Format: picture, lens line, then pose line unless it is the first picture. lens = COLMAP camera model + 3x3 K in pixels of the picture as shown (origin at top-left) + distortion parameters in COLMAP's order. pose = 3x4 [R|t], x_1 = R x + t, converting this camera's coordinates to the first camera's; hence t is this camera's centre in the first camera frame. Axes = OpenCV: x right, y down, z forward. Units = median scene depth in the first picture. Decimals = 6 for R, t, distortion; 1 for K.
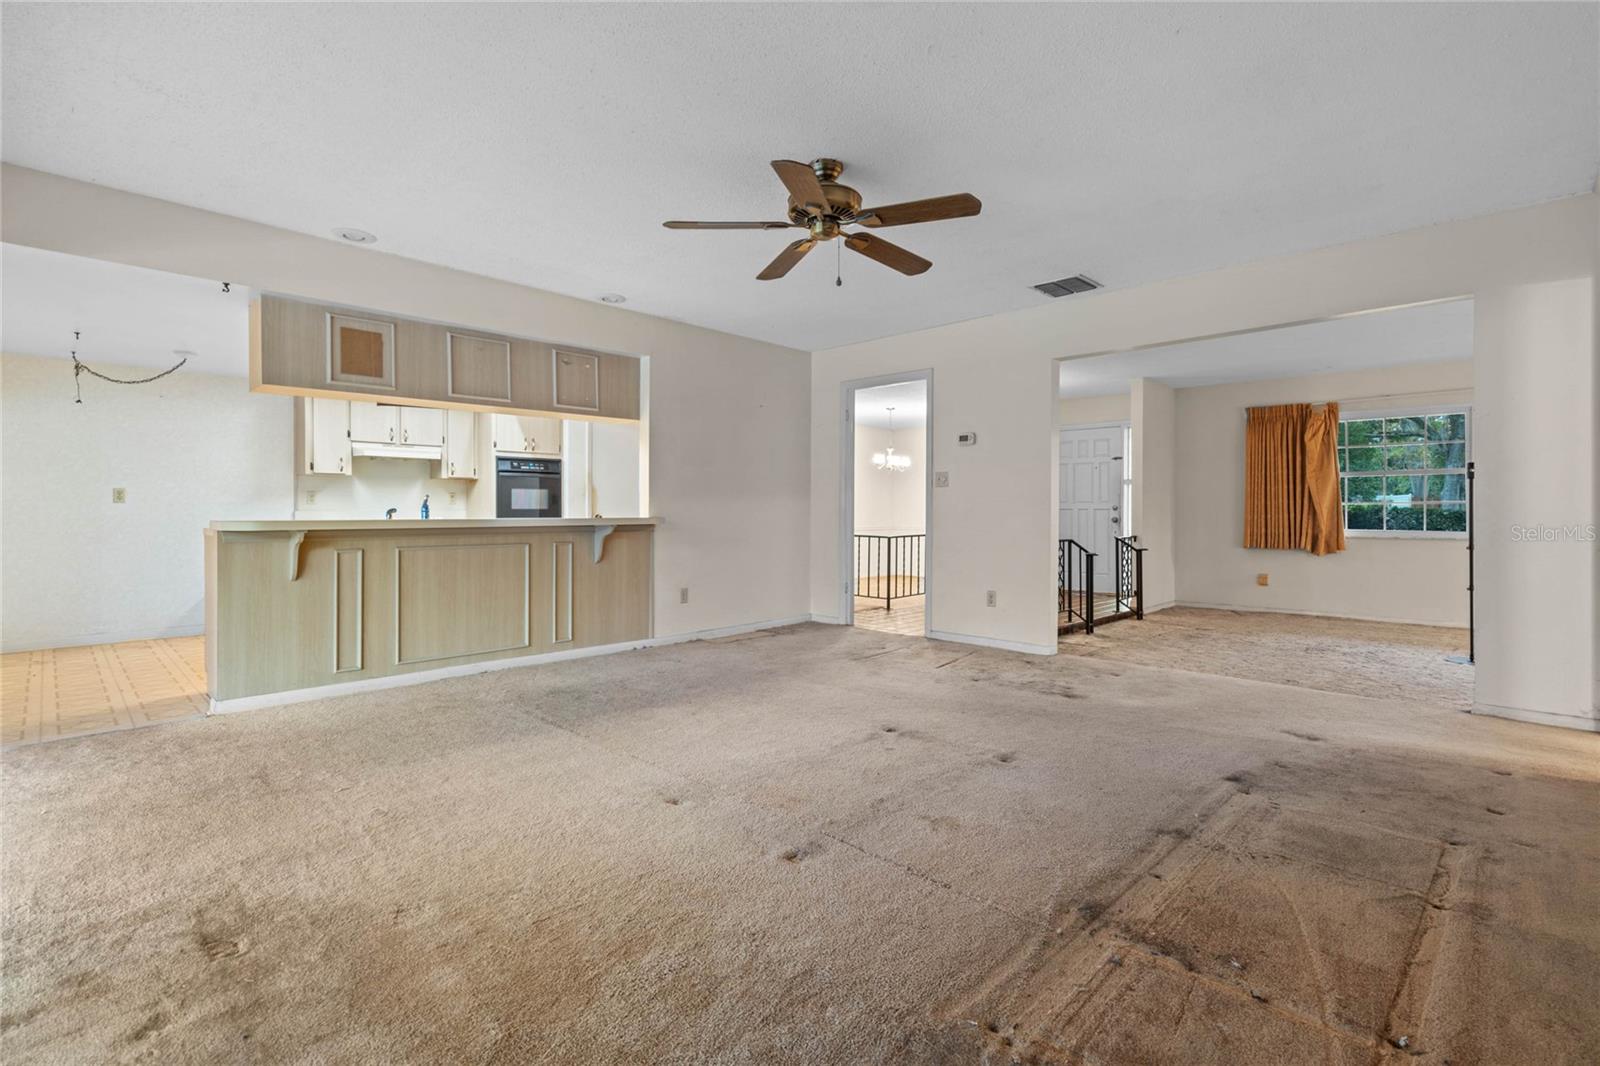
lens RADIAL K [[739.7, 0, 803.8], [0, 739.7, 500.4], [0, 0, 1]] dist [-0.002119, 0.000192]
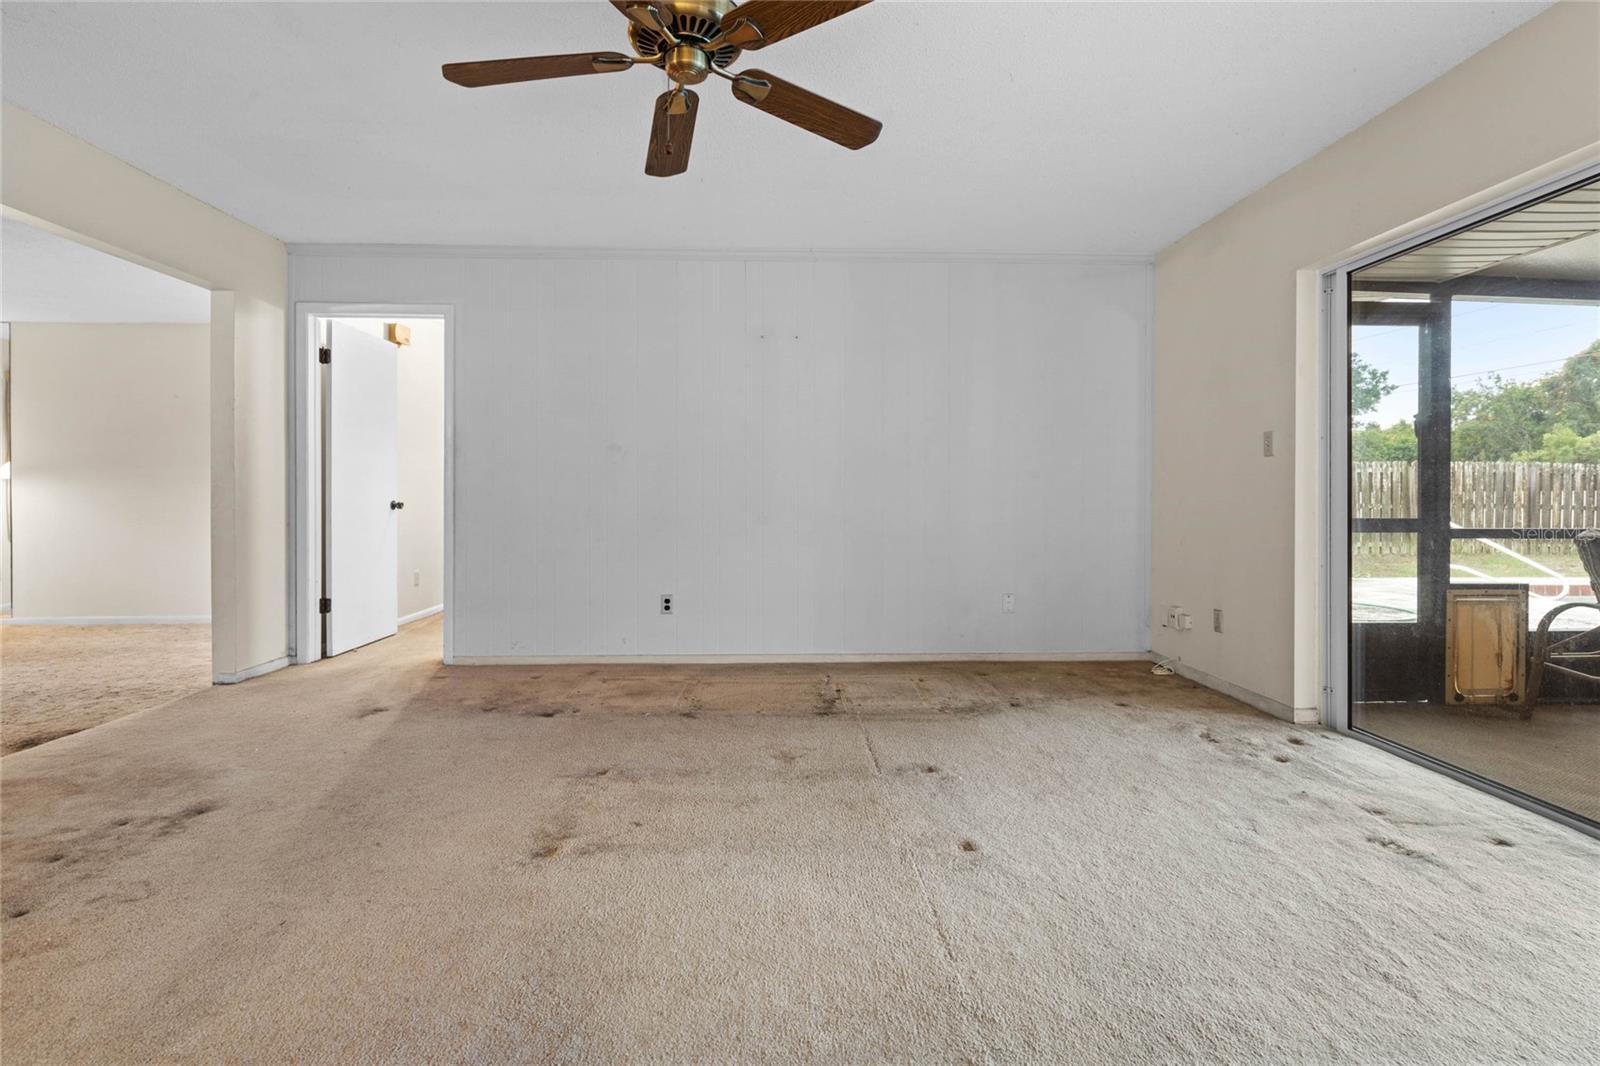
lens RADIAL K [[739.7, 0, 803.8], [0, 739.7, 500.4], [0, 0, 1]] dist [-0.002119, 0.000192]
pose [[-0.723715, -0.006894, 0.690065, -0.500989], [-0.010862, 0.999940, -0.001402, 0.018305], [-0.690014, -0.008510, -0.723746, 1.414495]]
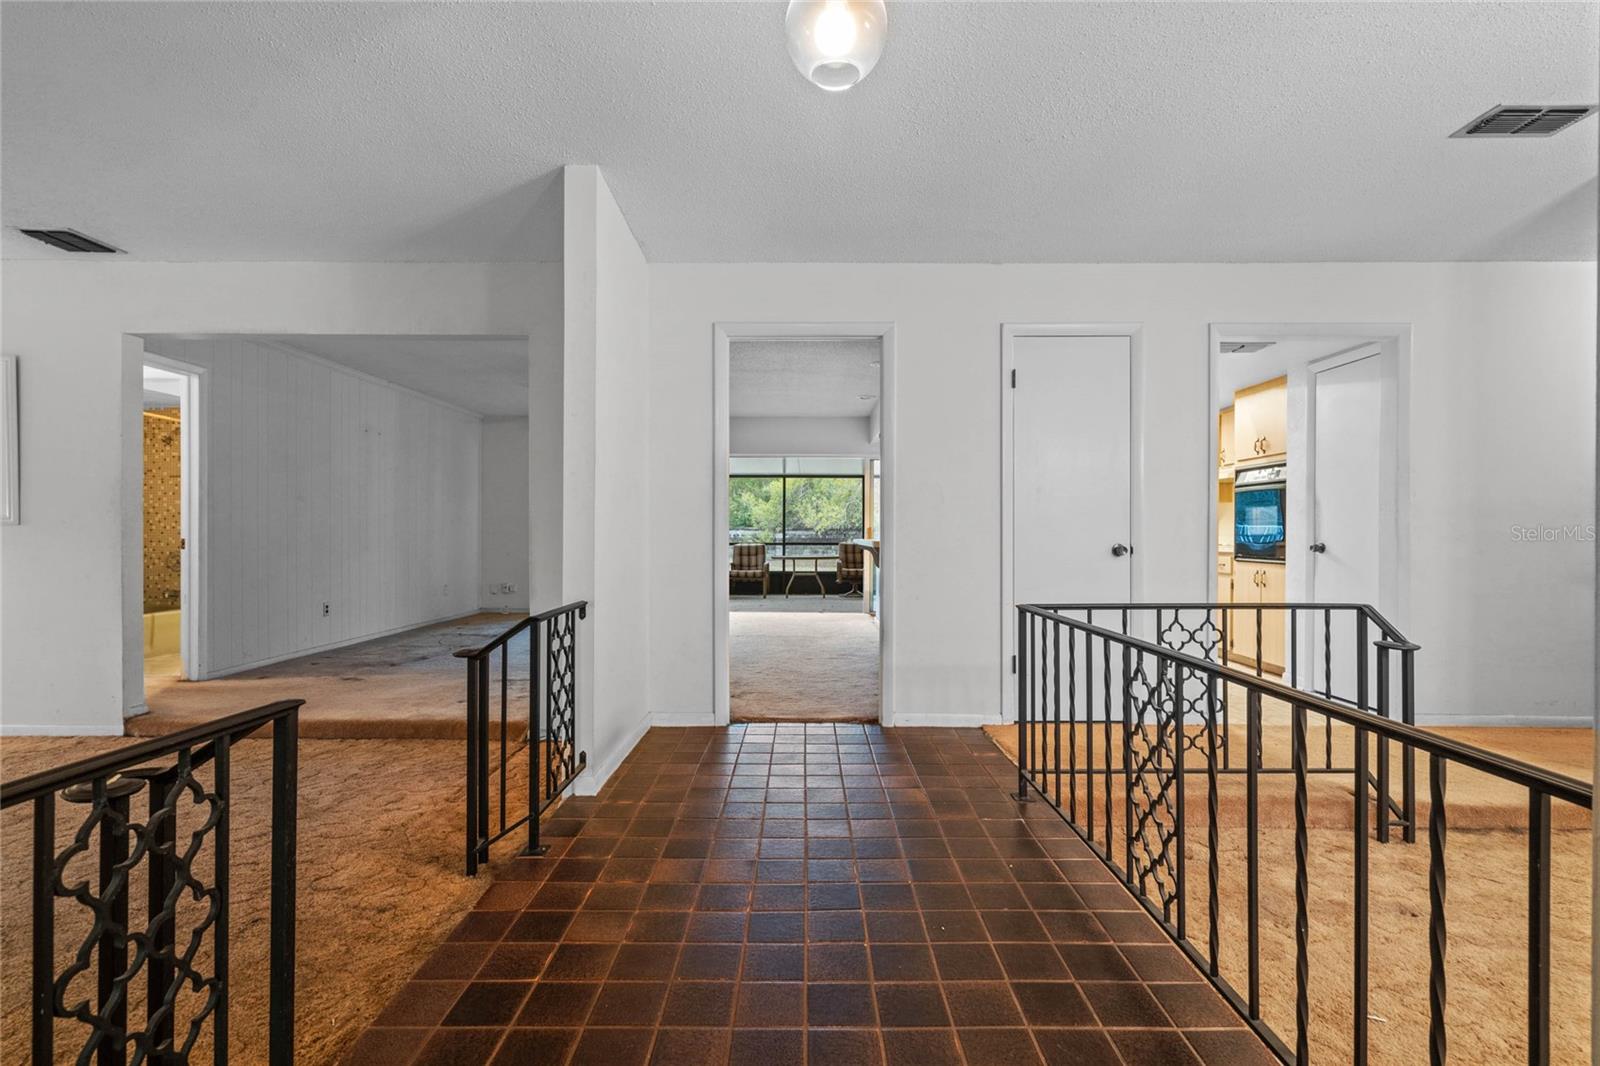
lens RADIAL K [[730.1, 0, 800.0], [0, 730.1, 533.0], [0, 0, 1]] dist [-0.000623, 0.000087]
pose [[-0.724885, -0.002814, -0.688865, 1.112811], [0.002840, 0.999971, -0.007074, 0.026866], [0.688864, -0.007084, -0.724856, 2.921643]]
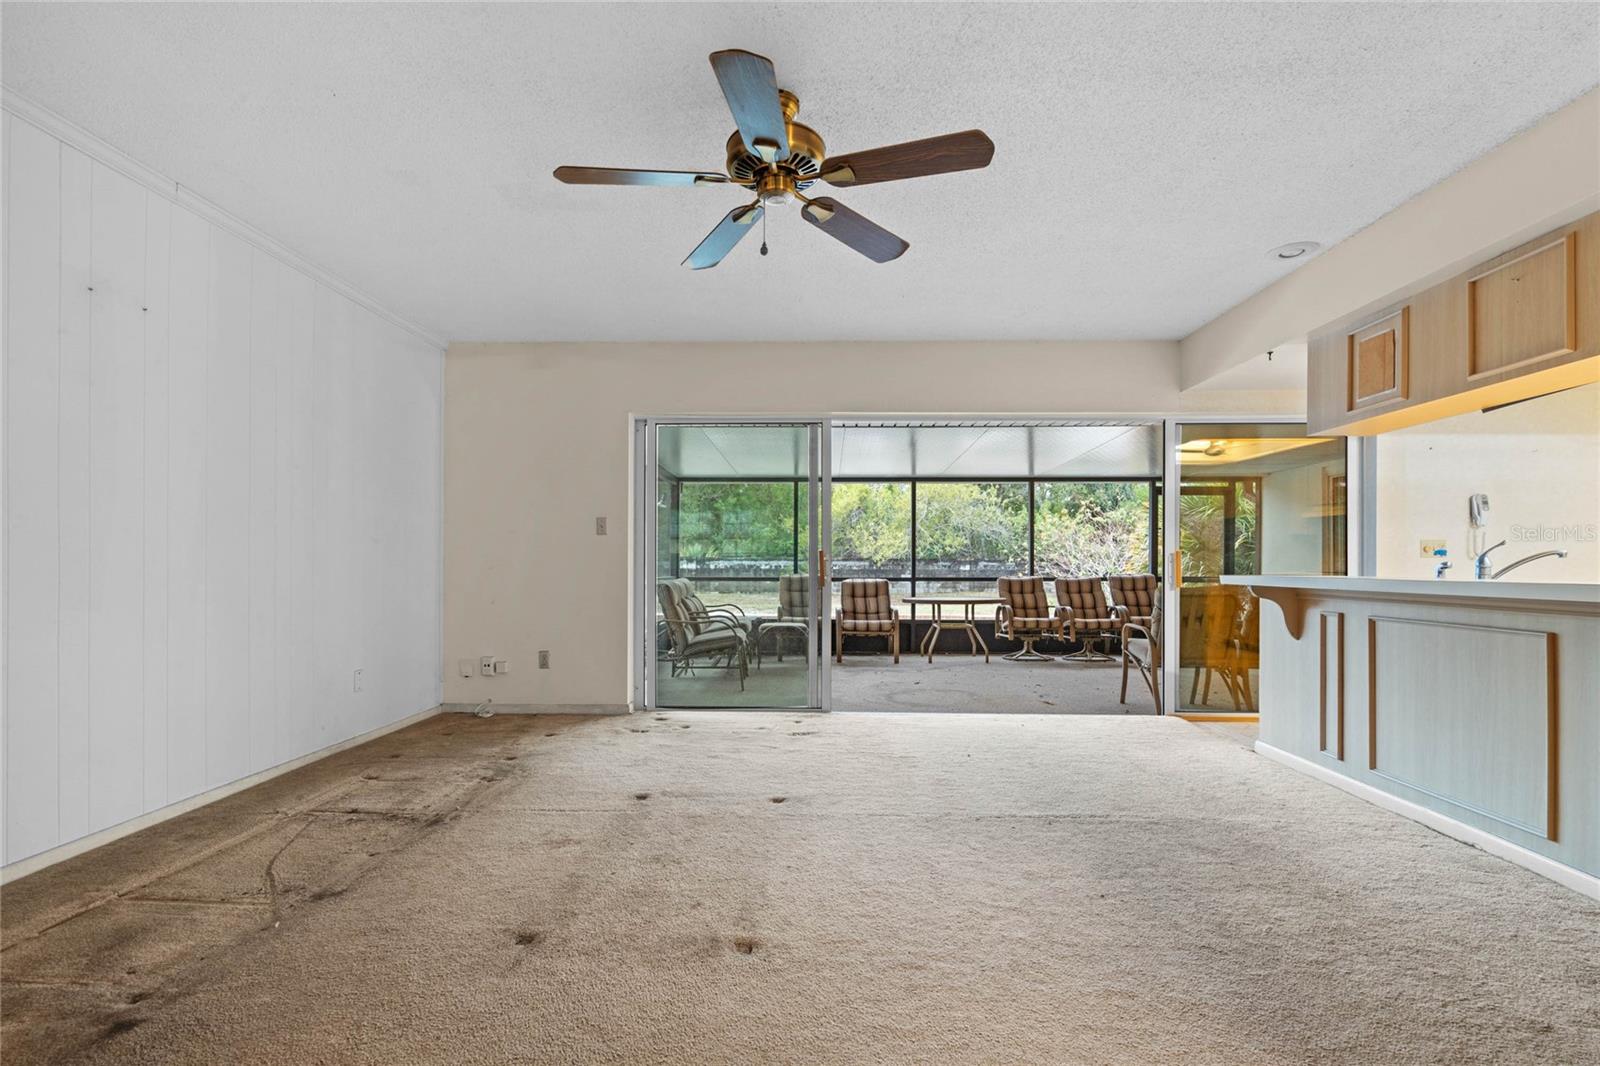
lens RADIAL K [[737.9, 0, 800.8], [0, 737.9, 562.9], [0, 0, 1]] dist [0.001499, 0.000449]
pose [[-0.740409, -0.003000, -0.672150, 0.513229], [0.003857, 0.999955, -0.008711, 0.018898], [0.672146, -0.009043, -0.740364, 1.586449]]
